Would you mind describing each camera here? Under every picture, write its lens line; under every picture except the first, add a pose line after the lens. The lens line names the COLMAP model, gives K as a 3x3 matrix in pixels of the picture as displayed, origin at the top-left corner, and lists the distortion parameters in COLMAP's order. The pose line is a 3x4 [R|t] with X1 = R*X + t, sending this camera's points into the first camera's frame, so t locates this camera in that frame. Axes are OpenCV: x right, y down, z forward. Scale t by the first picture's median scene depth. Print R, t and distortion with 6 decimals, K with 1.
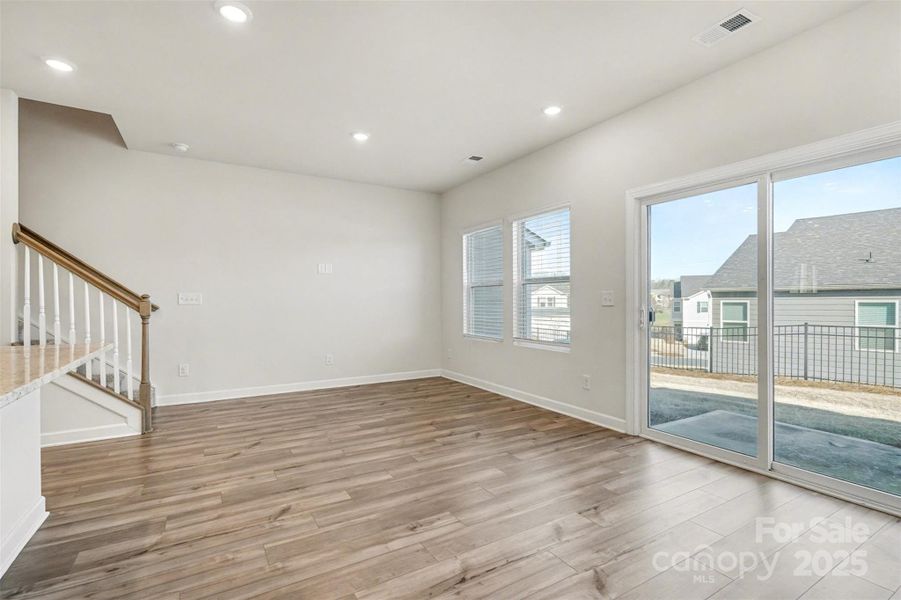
lens RADIAL K [[417.9, 0, 448.3], [0, 417.9, 306.0], [0, 0, 1]] dist [0.001123, 0.000697]
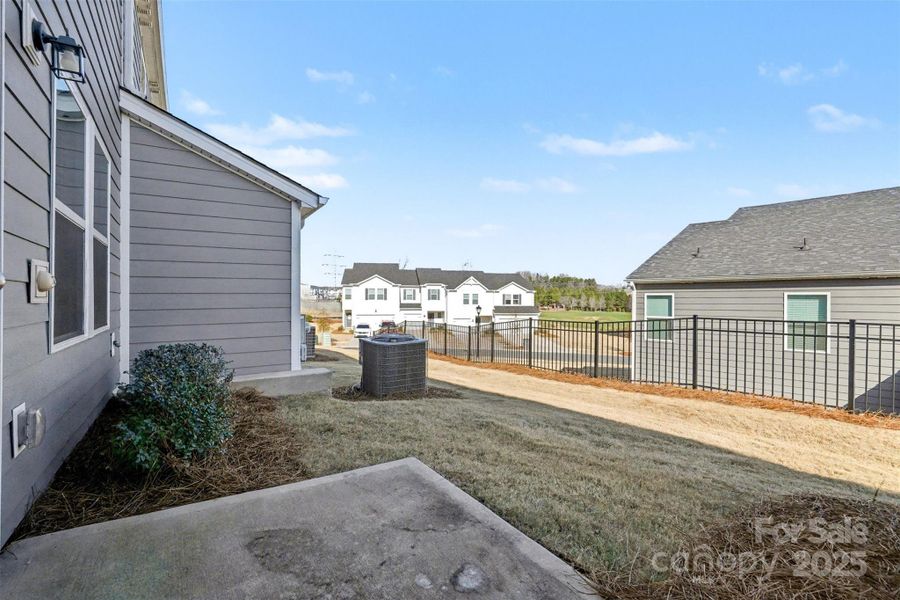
lens RADIAL K [[417.4, 0, 450.7], [0, 417.4, 297.9], [0, 0, 1]] dist [0.001123, 0.000697]
pose [[0.999352, 0.008066, 0.035078, 0.257149], [-0.007494, 0.999837, -0.016397, 0.016974], [-0.035205, 0.016123, 0.999250, 0.166358]]
